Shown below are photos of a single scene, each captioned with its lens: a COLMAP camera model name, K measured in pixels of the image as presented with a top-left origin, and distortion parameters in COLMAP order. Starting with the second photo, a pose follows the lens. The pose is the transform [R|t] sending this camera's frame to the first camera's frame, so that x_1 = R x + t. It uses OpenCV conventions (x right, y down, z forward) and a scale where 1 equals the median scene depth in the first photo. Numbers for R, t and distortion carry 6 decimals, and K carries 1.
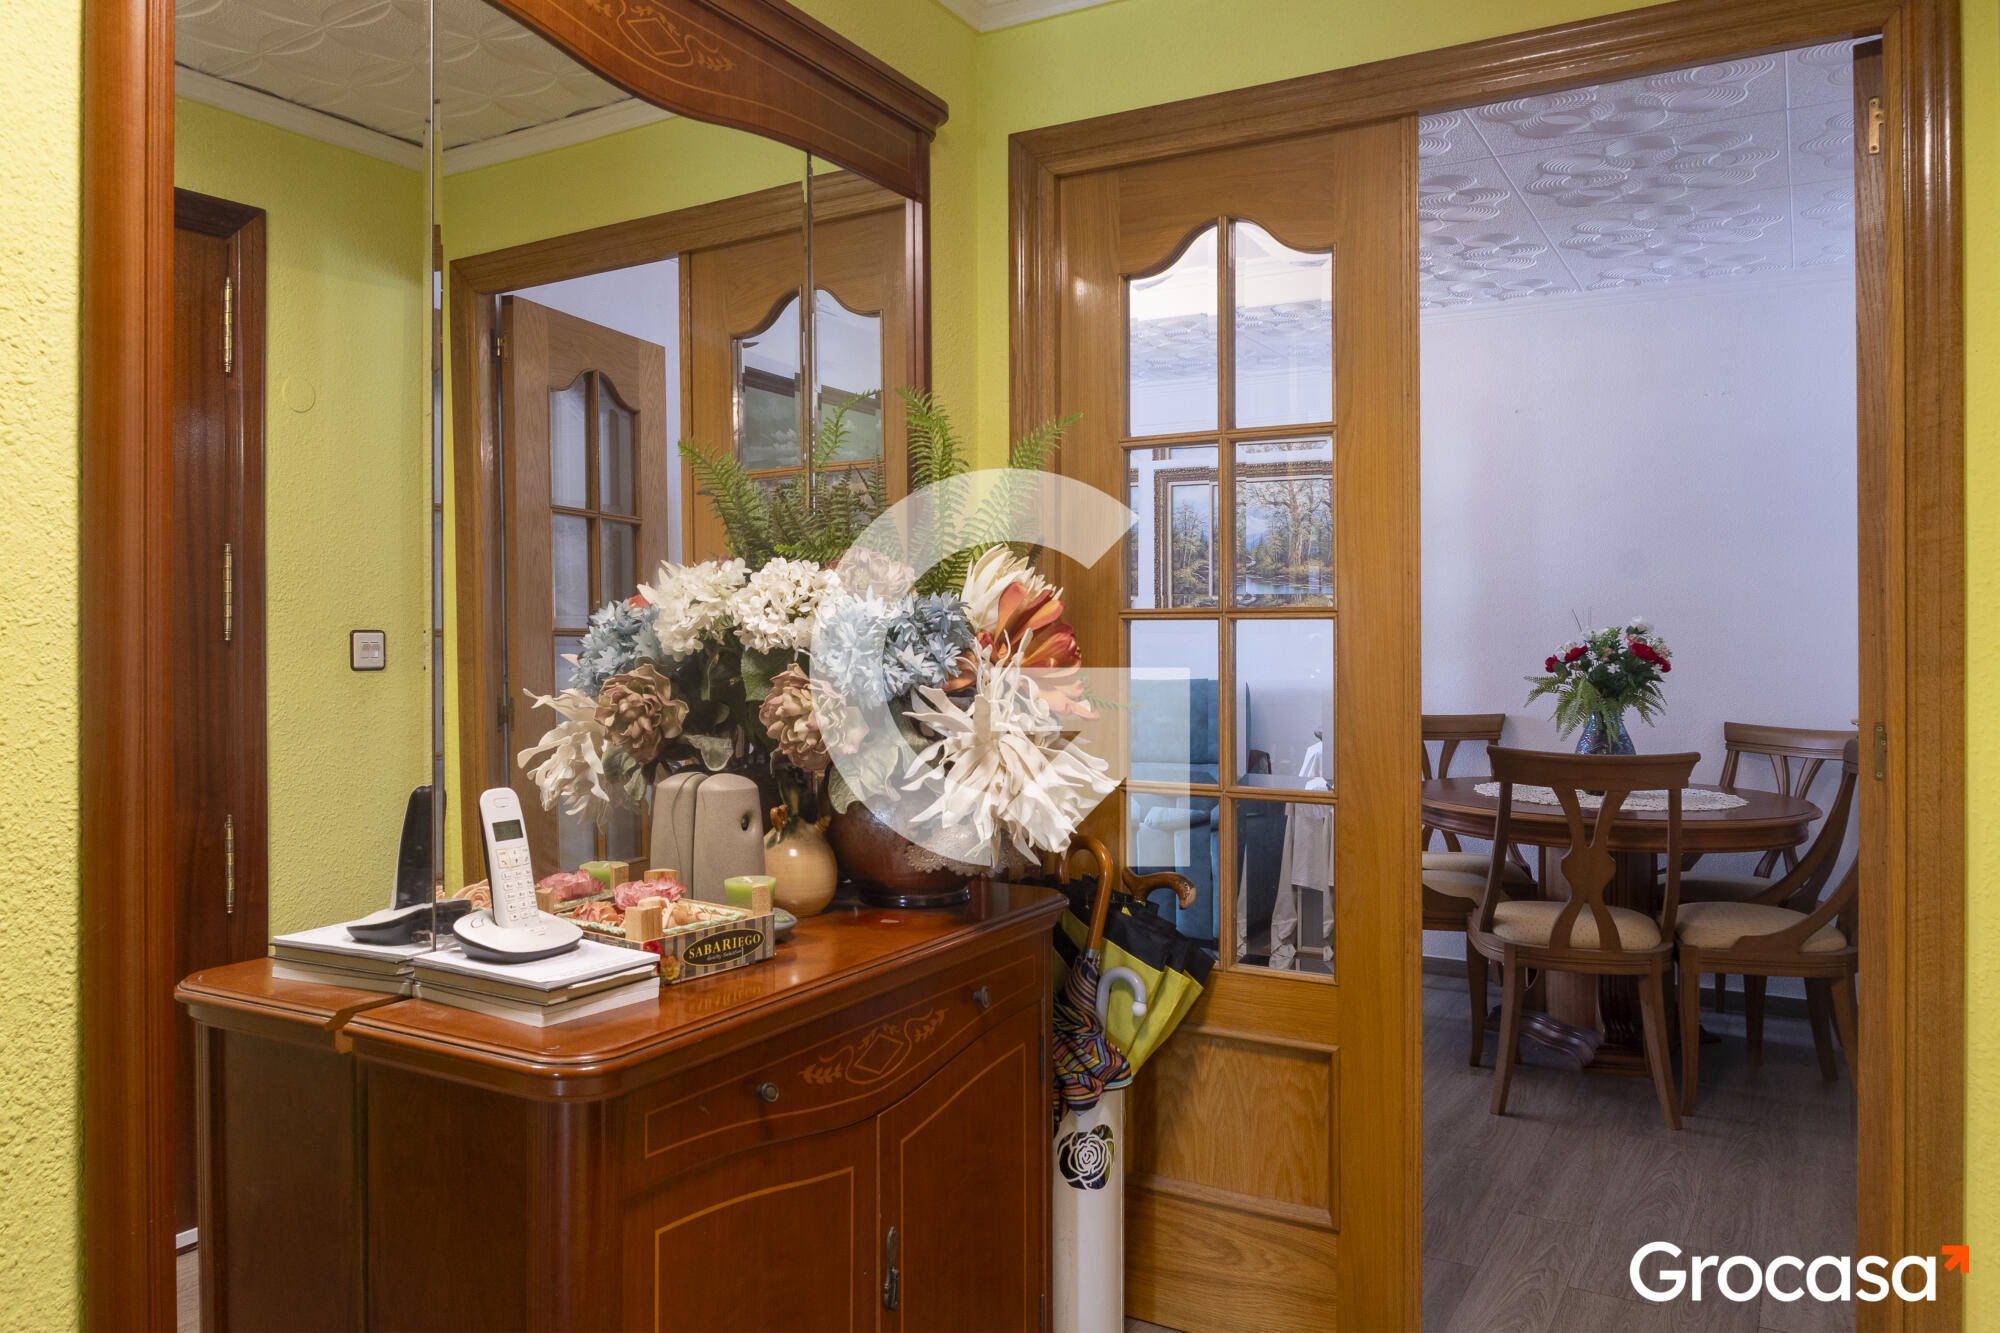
lens RADIAL K [[1378.6, 0, 994.2], [0, 1378.6, 607.5], [0, 0, 1]] dist [-0.002787, -0.007287]
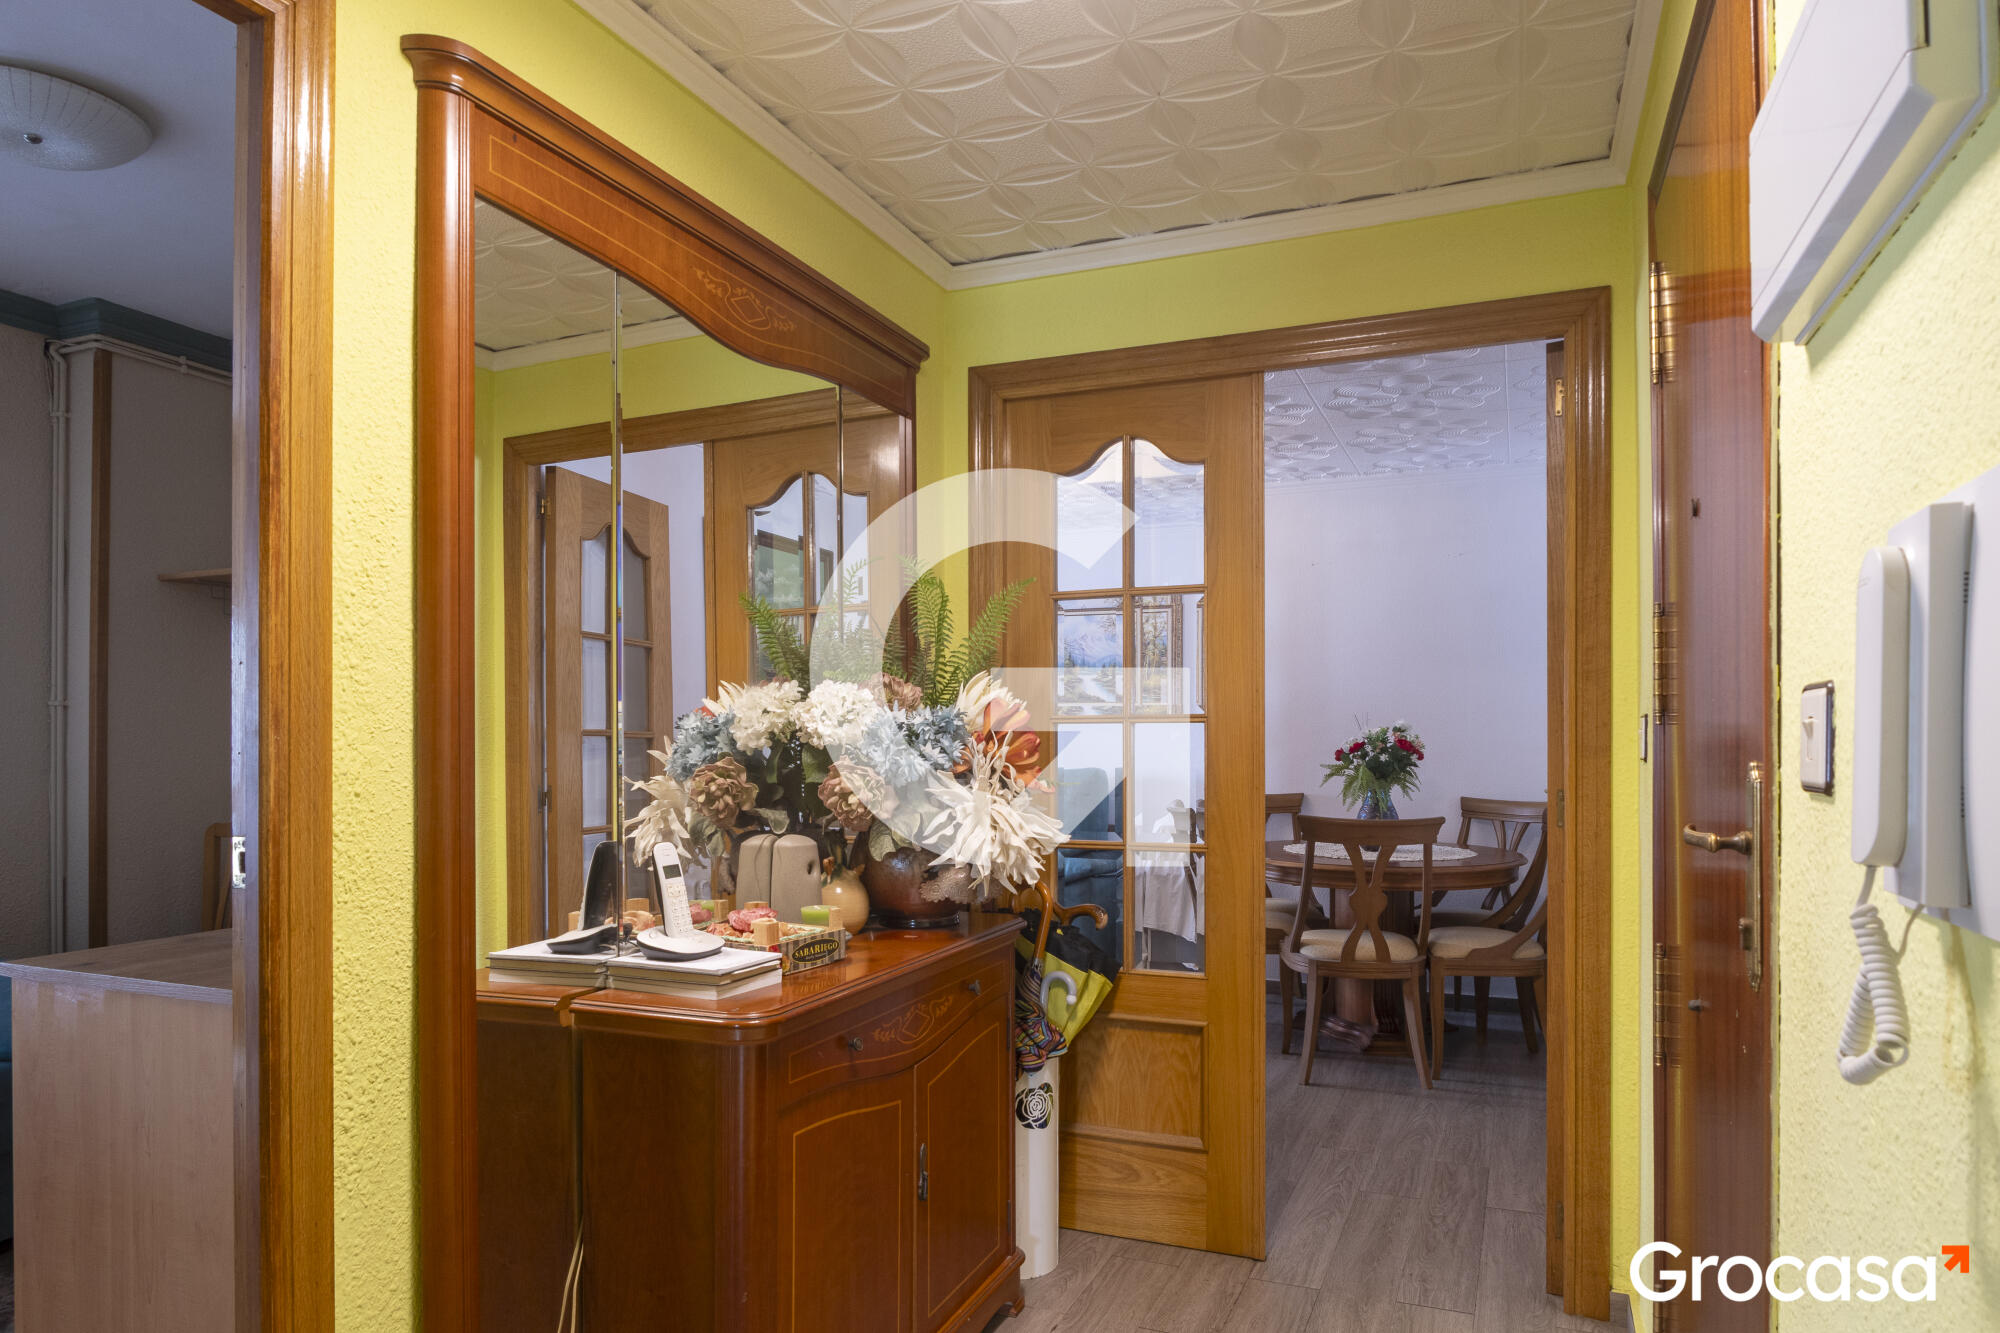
lens RADIAL K [[1219.0, 0, 1006.1], [0, 1219.0, 722.3], [0, 0, 1]] dist [0.000754, 0.000011]
pose [[0.991078, -0.002794, 0.133251, -0.122905], [0.001497, 0.999951, 0.009835, -0.004616], [-0.133271, -0.009548, 0.991034, -0.217736]]
